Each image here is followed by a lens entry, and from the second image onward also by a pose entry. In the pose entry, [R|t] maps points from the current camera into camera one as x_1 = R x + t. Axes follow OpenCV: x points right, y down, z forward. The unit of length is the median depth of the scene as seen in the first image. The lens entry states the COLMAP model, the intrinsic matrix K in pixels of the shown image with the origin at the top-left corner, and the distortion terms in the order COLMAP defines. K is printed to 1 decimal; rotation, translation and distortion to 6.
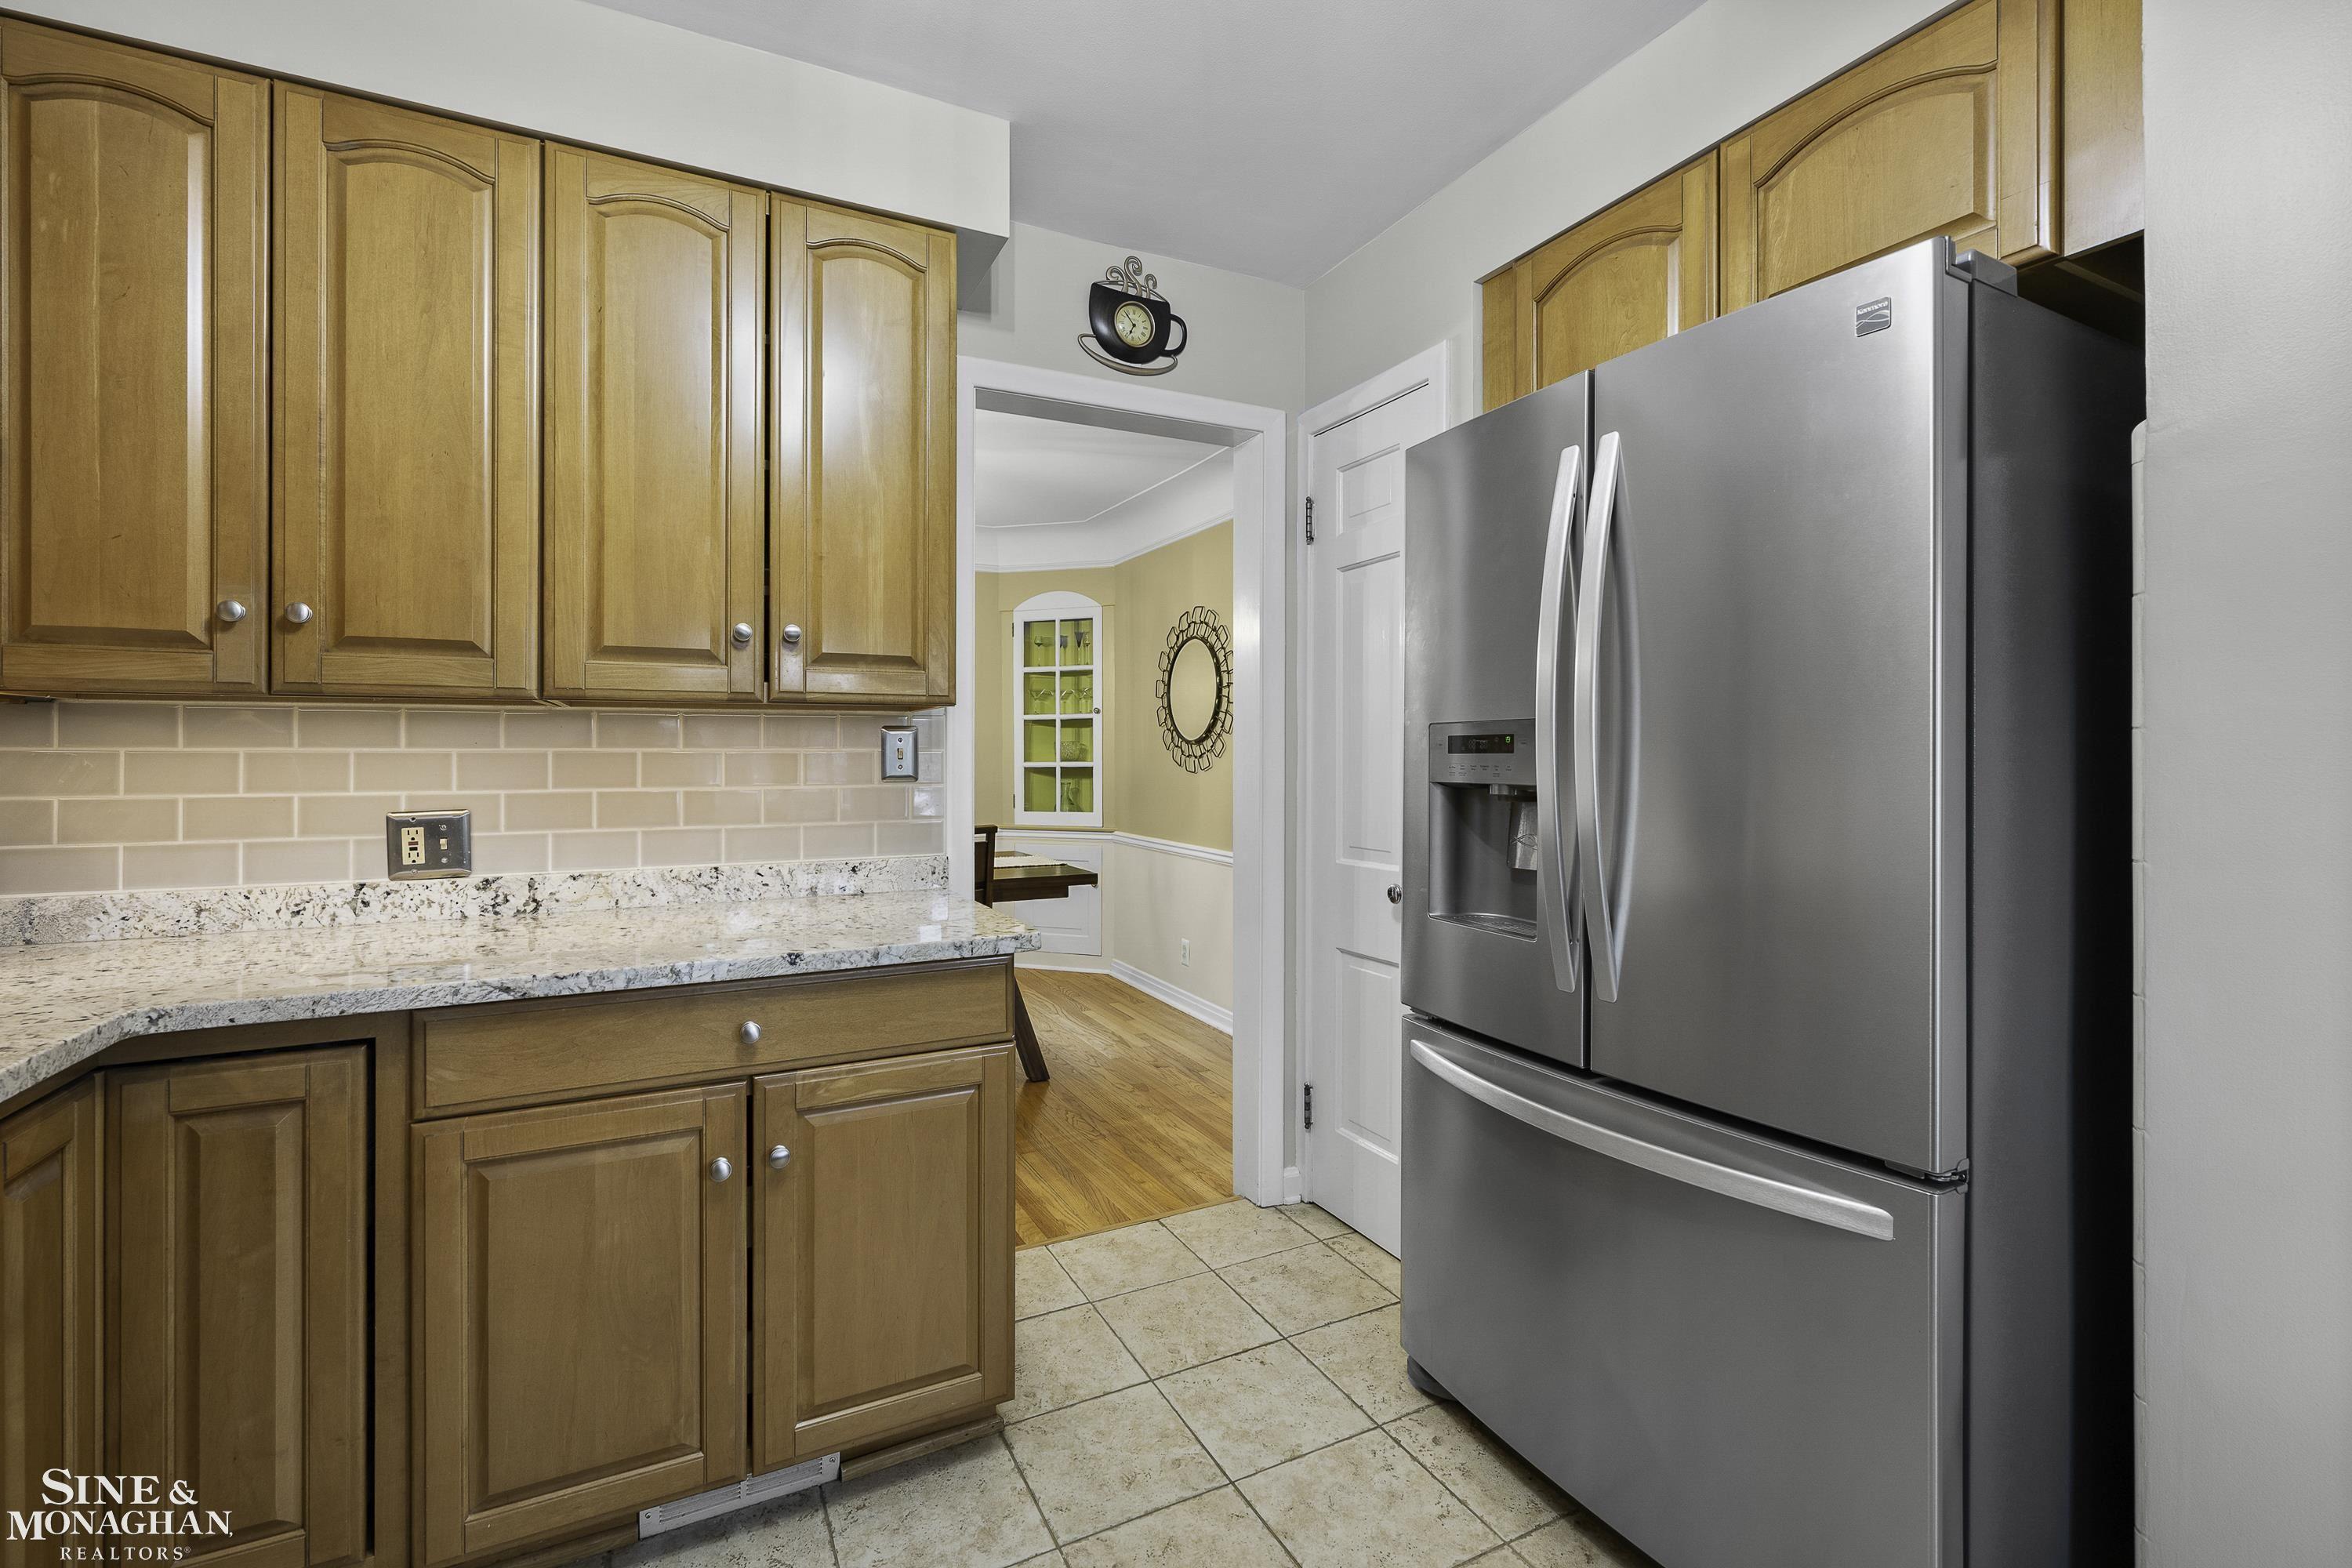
lens RADIAL K [[1012.7, 0, 1138.4], [0, 1012.7, 748.0], [0, 0, 1]] dist [-0.004581, -0.000420]
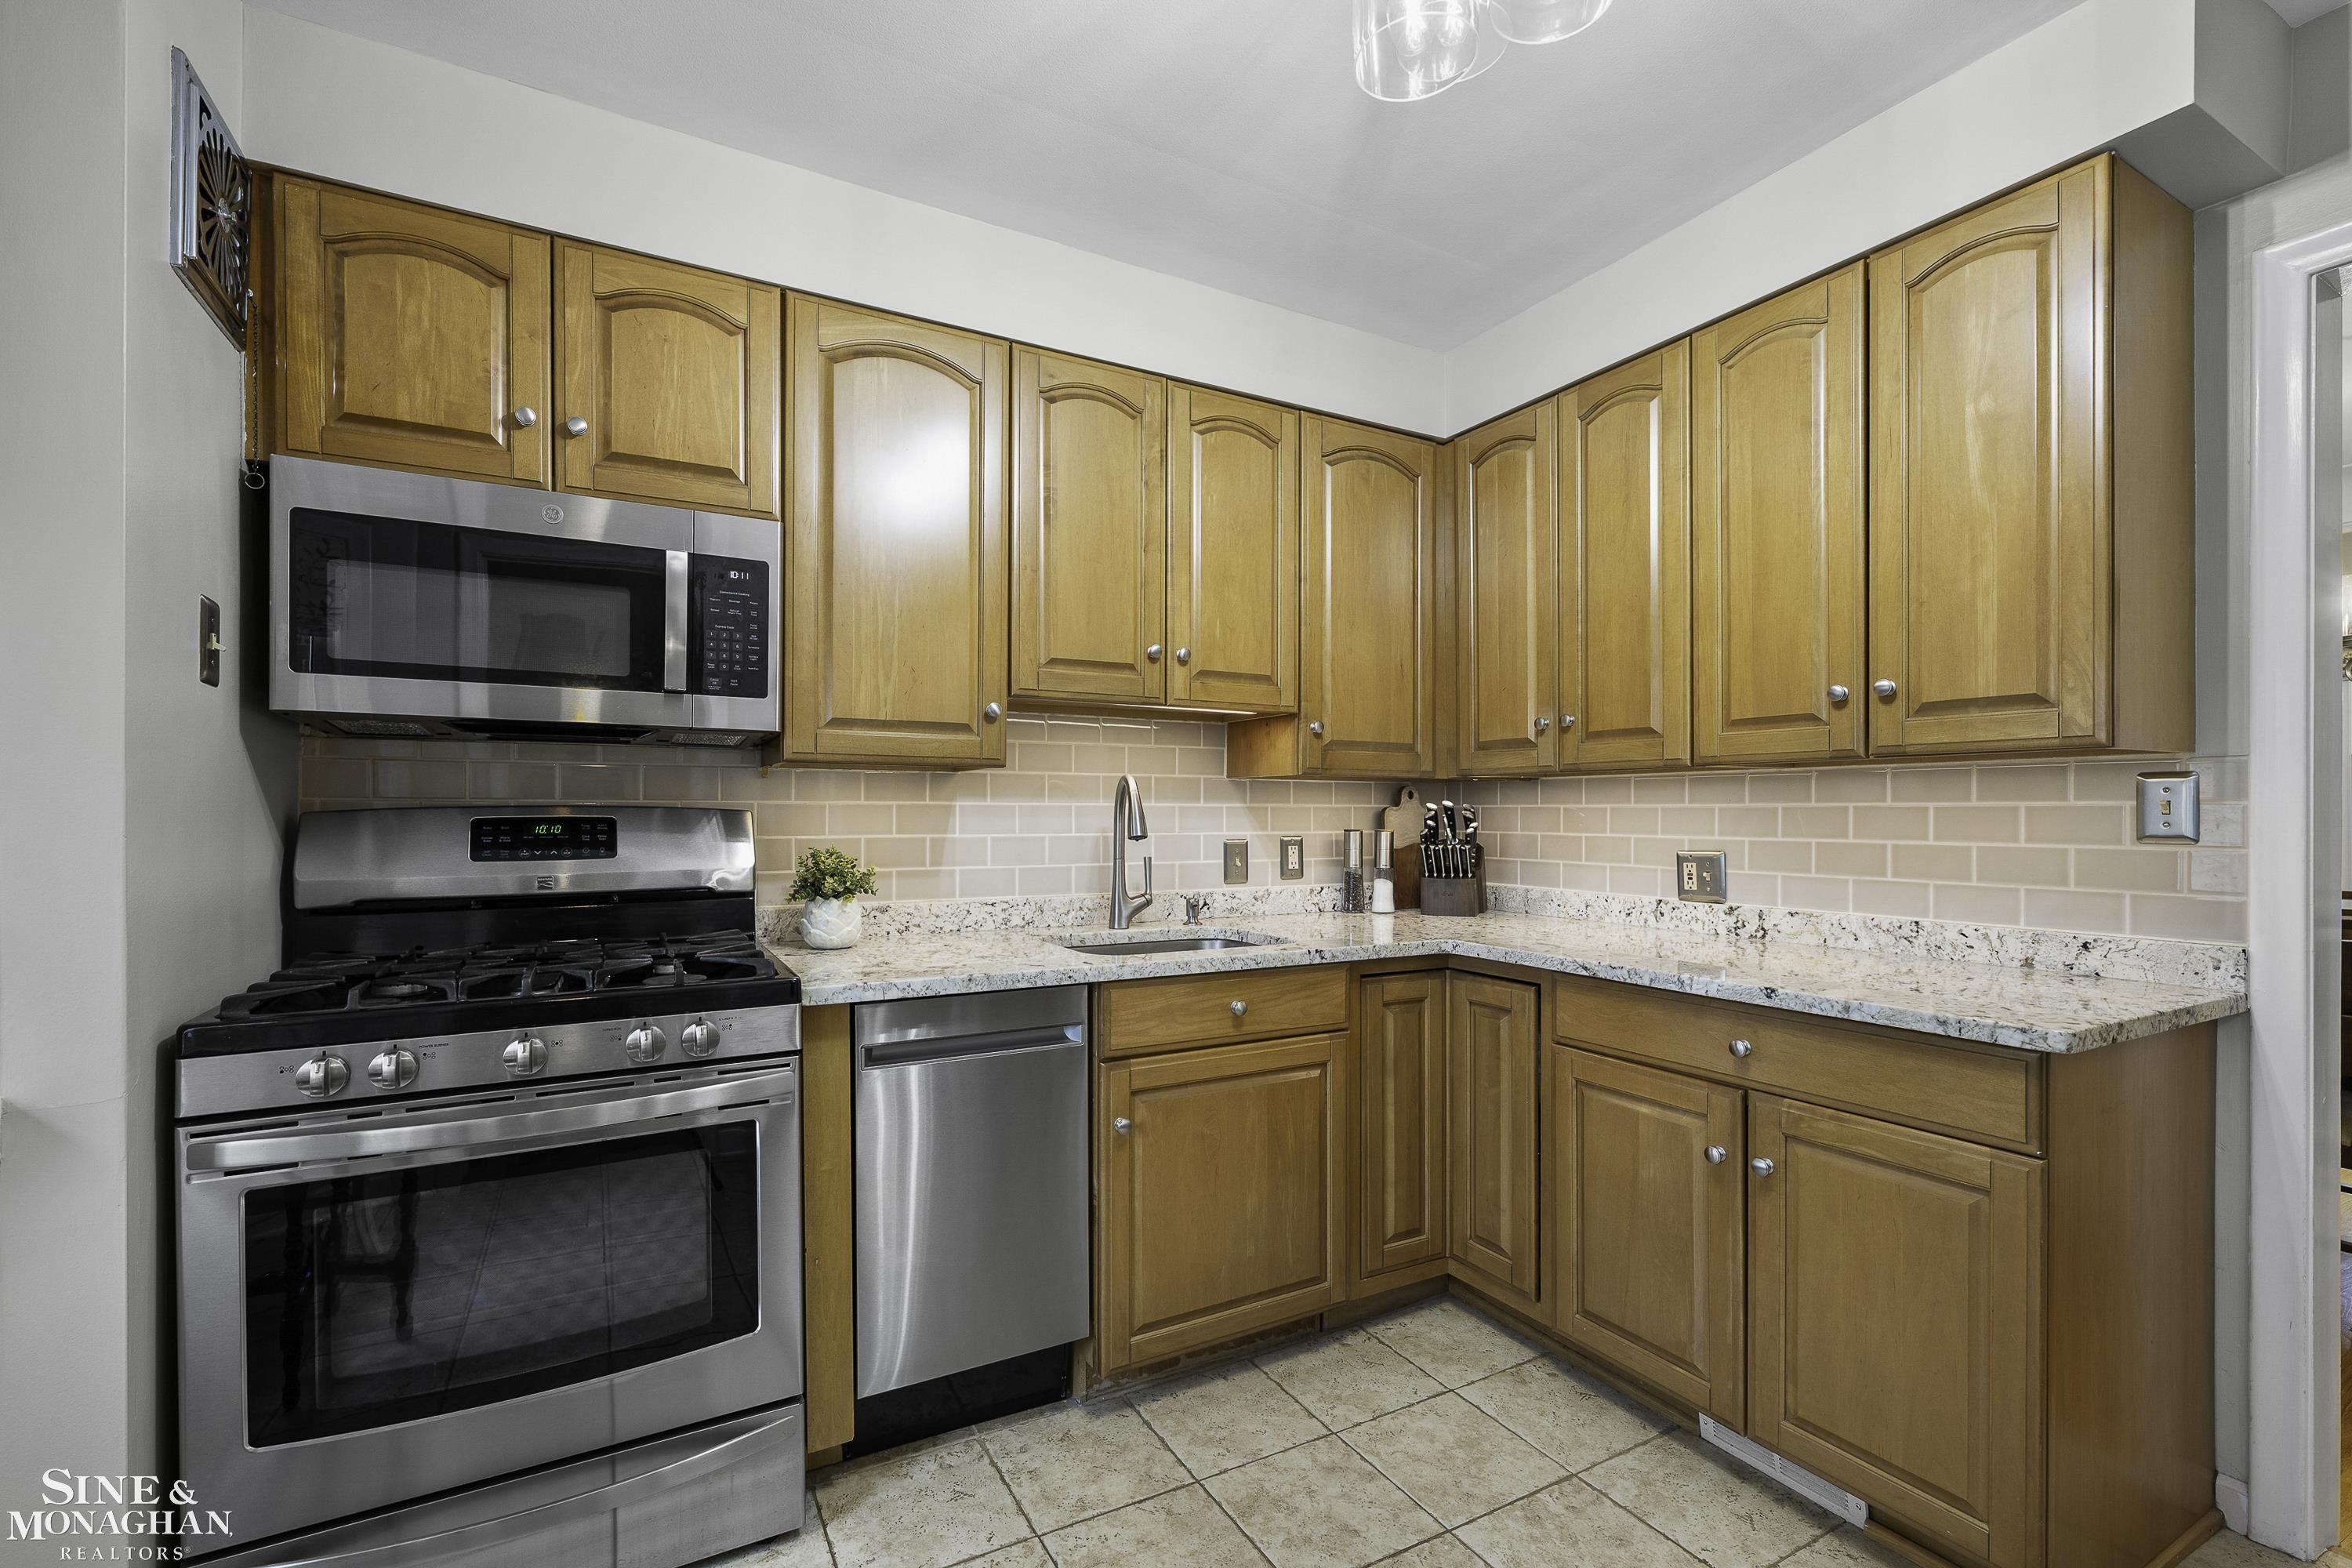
lens RADIAL K [[1012.7, 0, 1172.2], [0, 1012.7, 804.0], [0, 0, 1]] dist [-0.004581, -0.000420]
pose [[0.047602, -0.004487, -0.998856, 0.606979], [0.007325, 0.999965, -0.004143, 0.000711], [0.998840, -0.007119, 0.047634, 0.243434]]
